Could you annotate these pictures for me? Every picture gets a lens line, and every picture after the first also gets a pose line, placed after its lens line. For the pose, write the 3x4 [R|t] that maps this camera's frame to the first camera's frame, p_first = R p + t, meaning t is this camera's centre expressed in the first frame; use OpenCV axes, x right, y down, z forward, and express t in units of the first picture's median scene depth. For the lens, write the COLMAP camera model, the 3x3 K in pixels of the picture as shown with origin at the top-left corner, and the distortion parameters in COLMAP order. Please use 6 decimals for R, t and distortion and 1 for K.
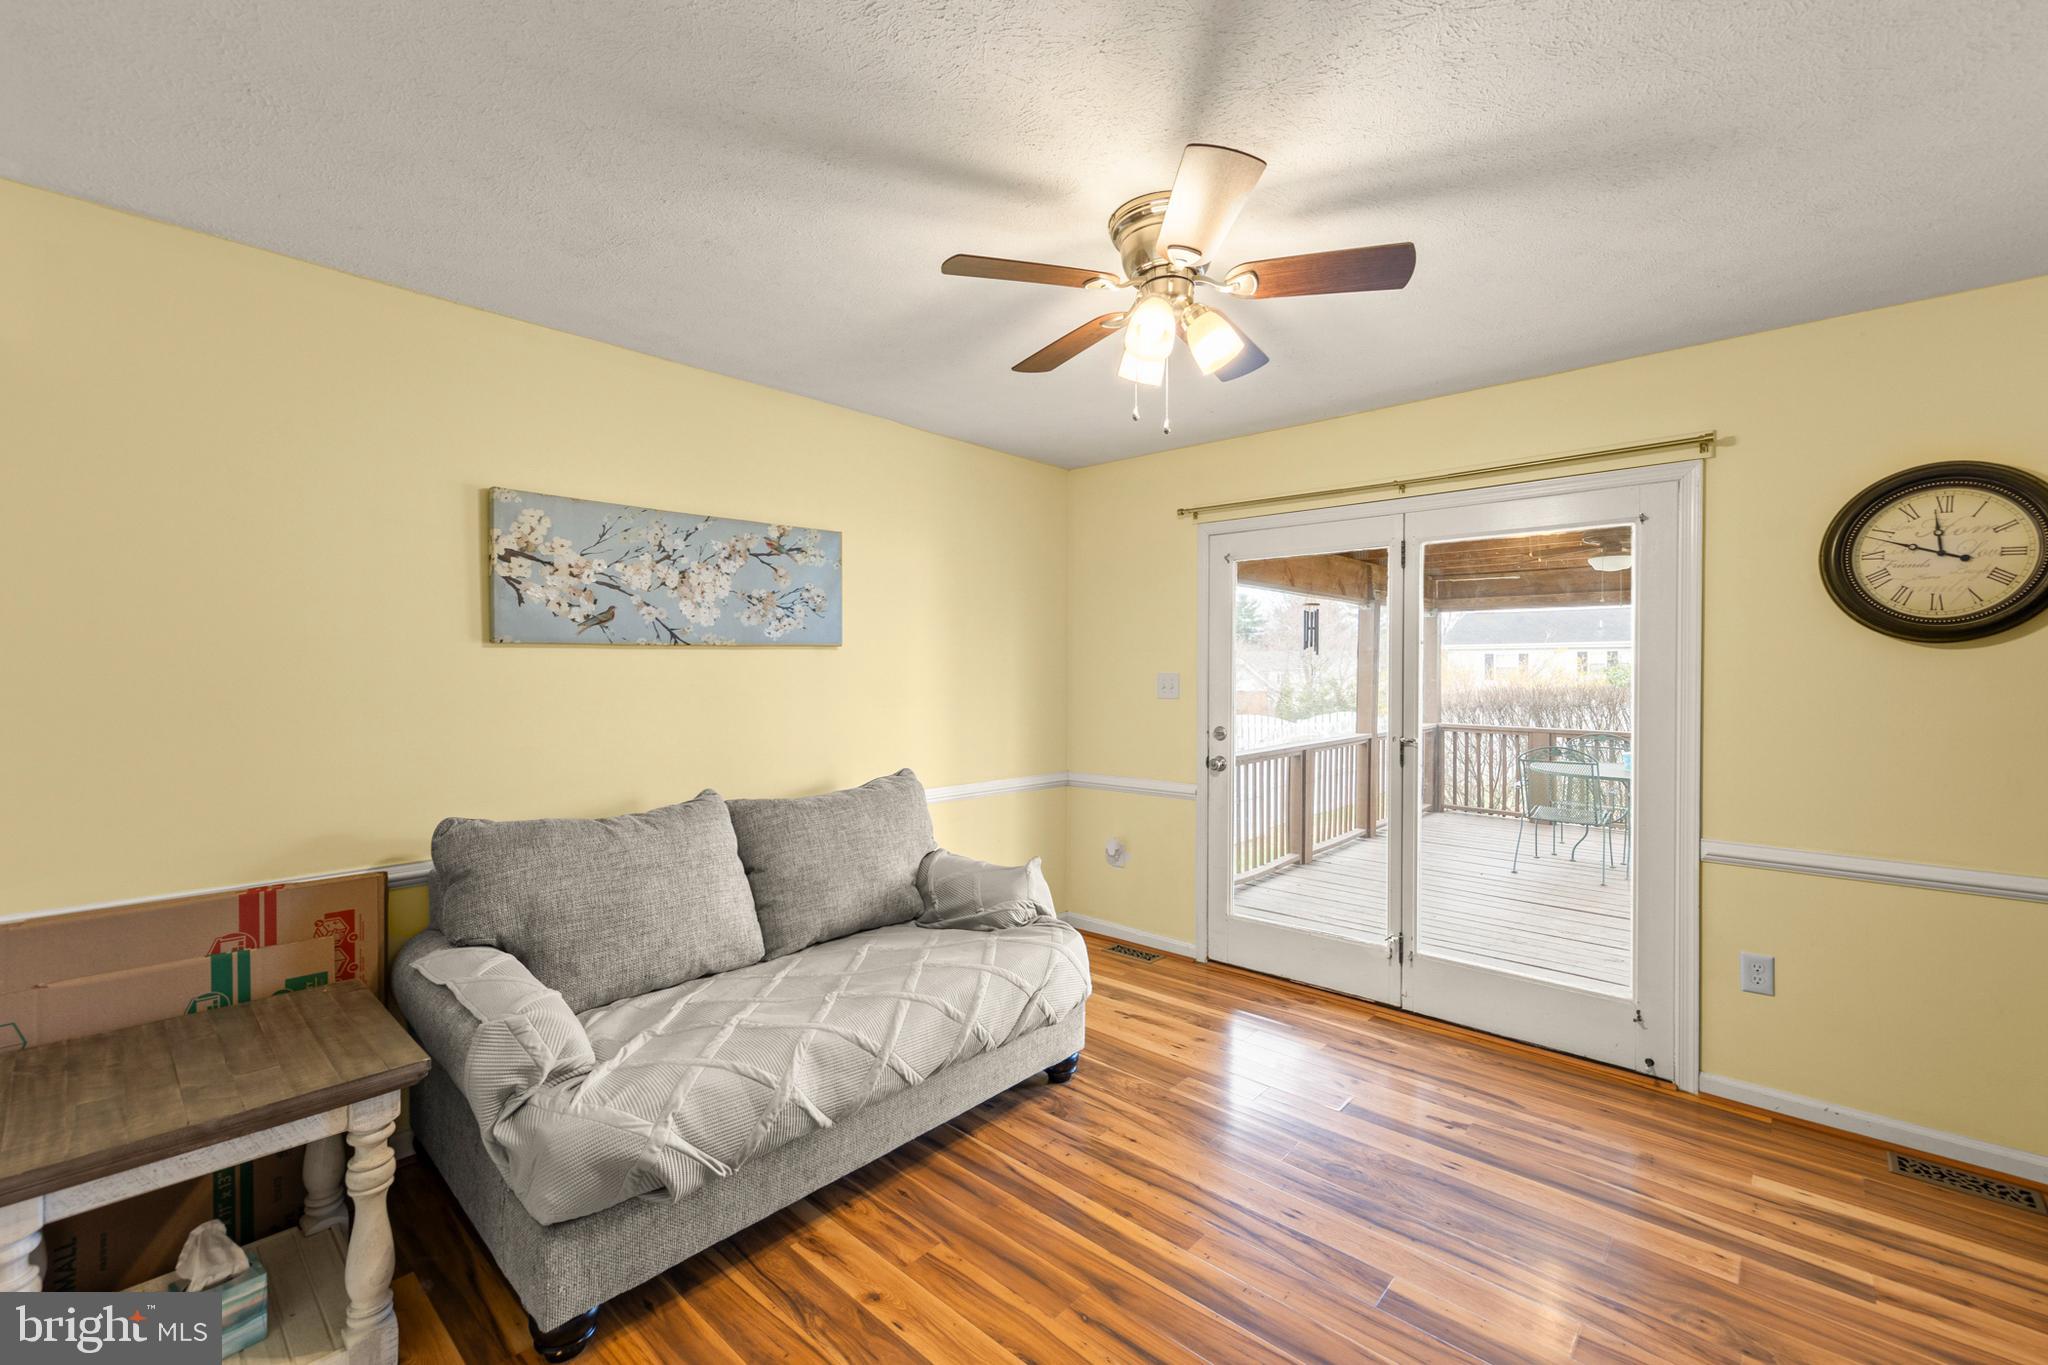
lens RADIAL K [[838.7, 0, 1028.9], [0, 838.7, 676.4], [0, 0, 1]] dist [0.006089, -0.000088]
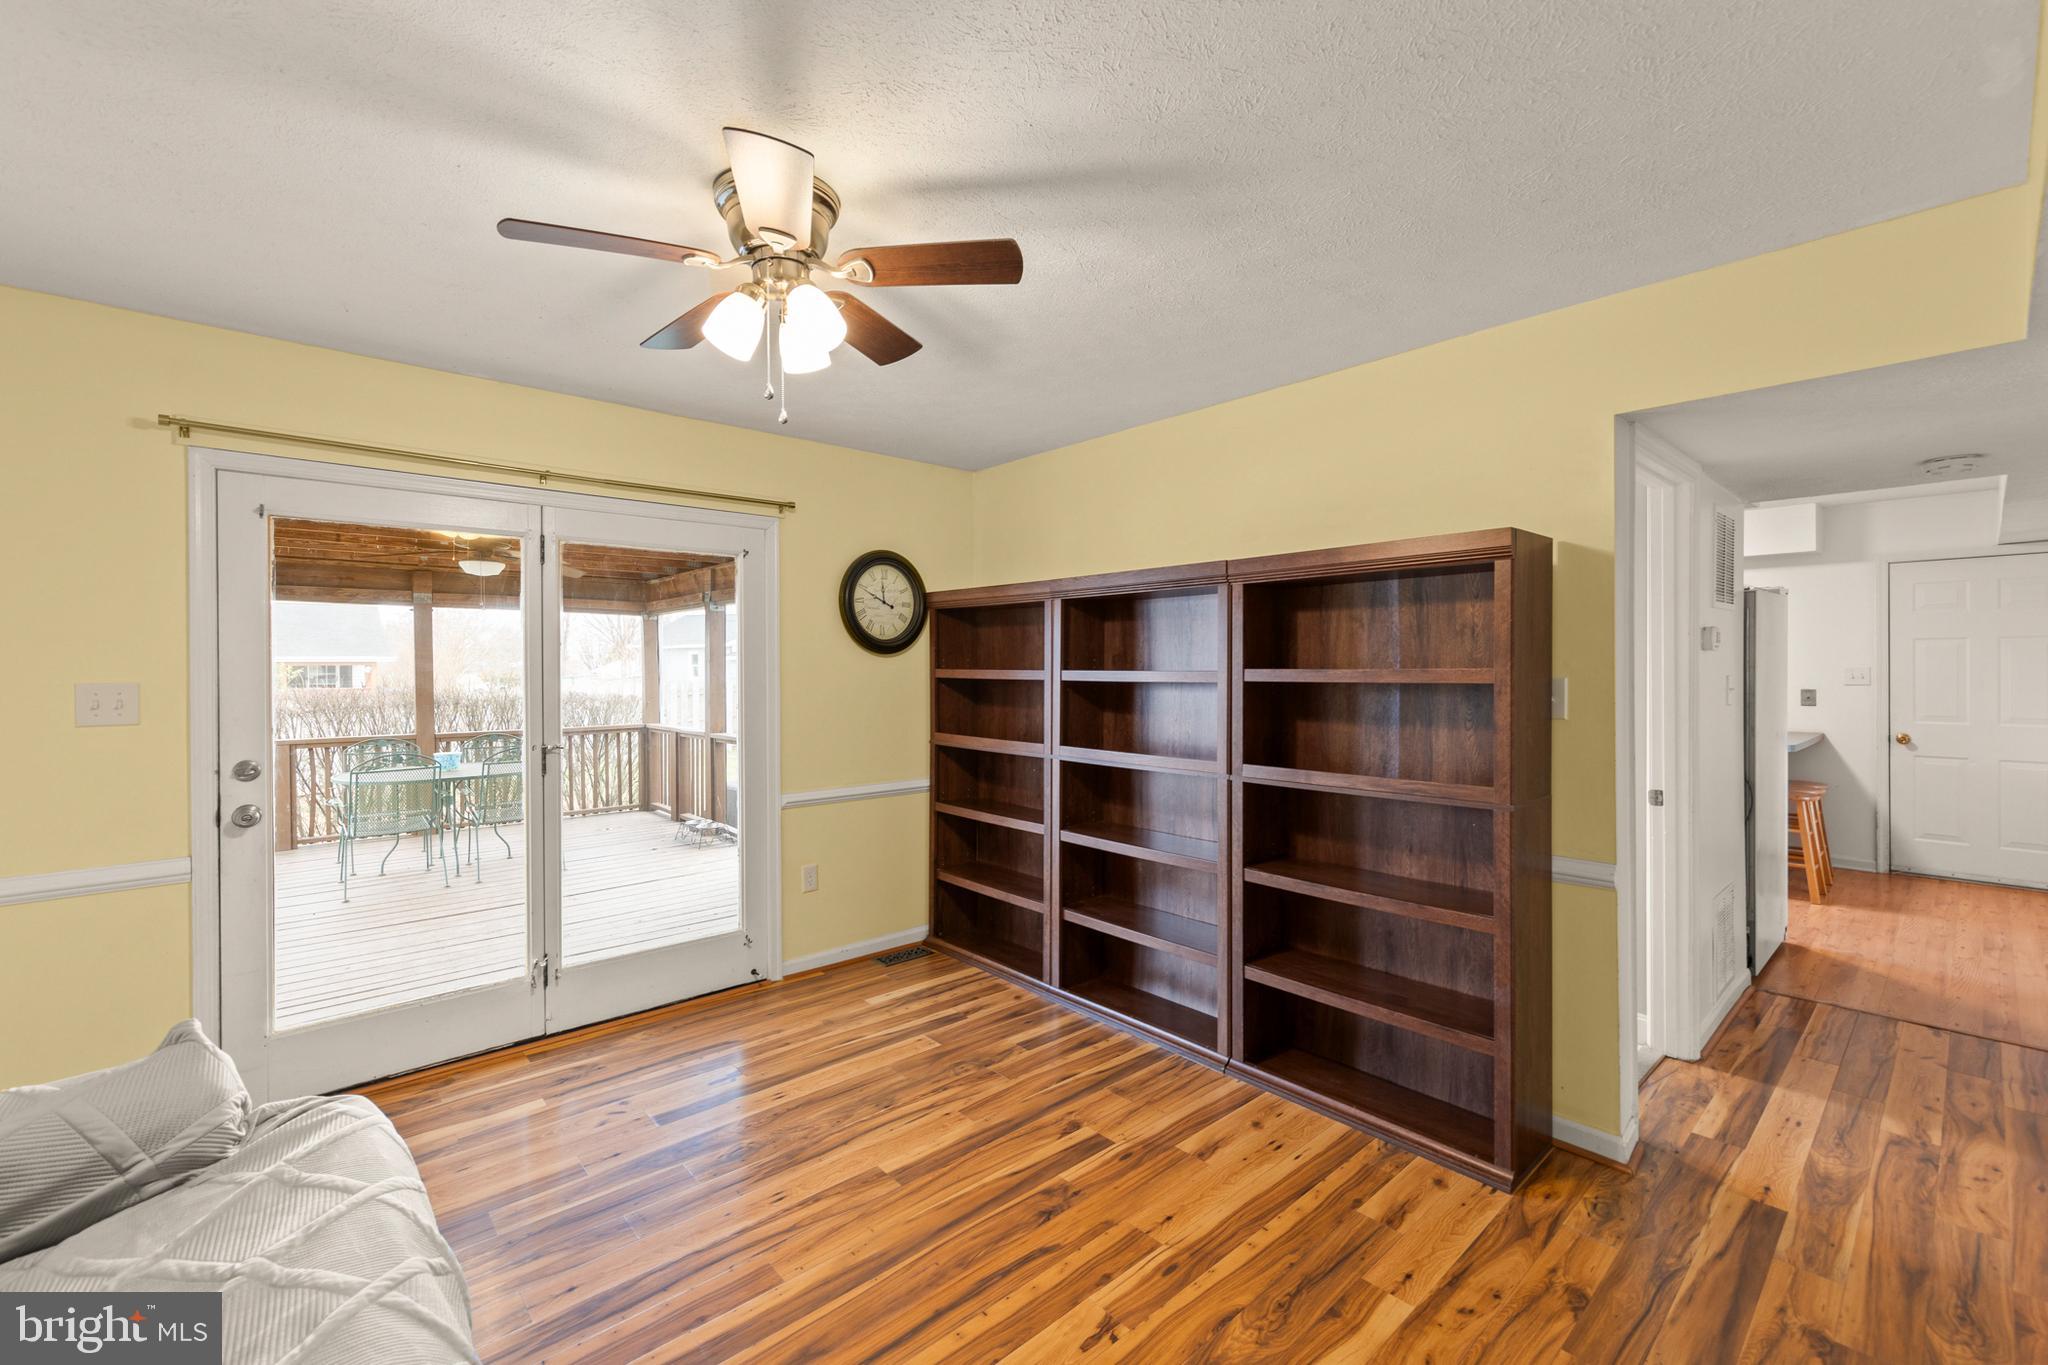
lens RADIAL K [[852.9, 0, 1018.5], [0, 852.9, 670.1], [0, 0, 1]] dist [0.007115, 0.000088]
pose [[0.119131, -0.006129, 0.992860, -0.536553], [0.014505, 0.999885, 0.004432, -0.008759], [-0.992773, 0.013873, 0.119207, 0.441441]]
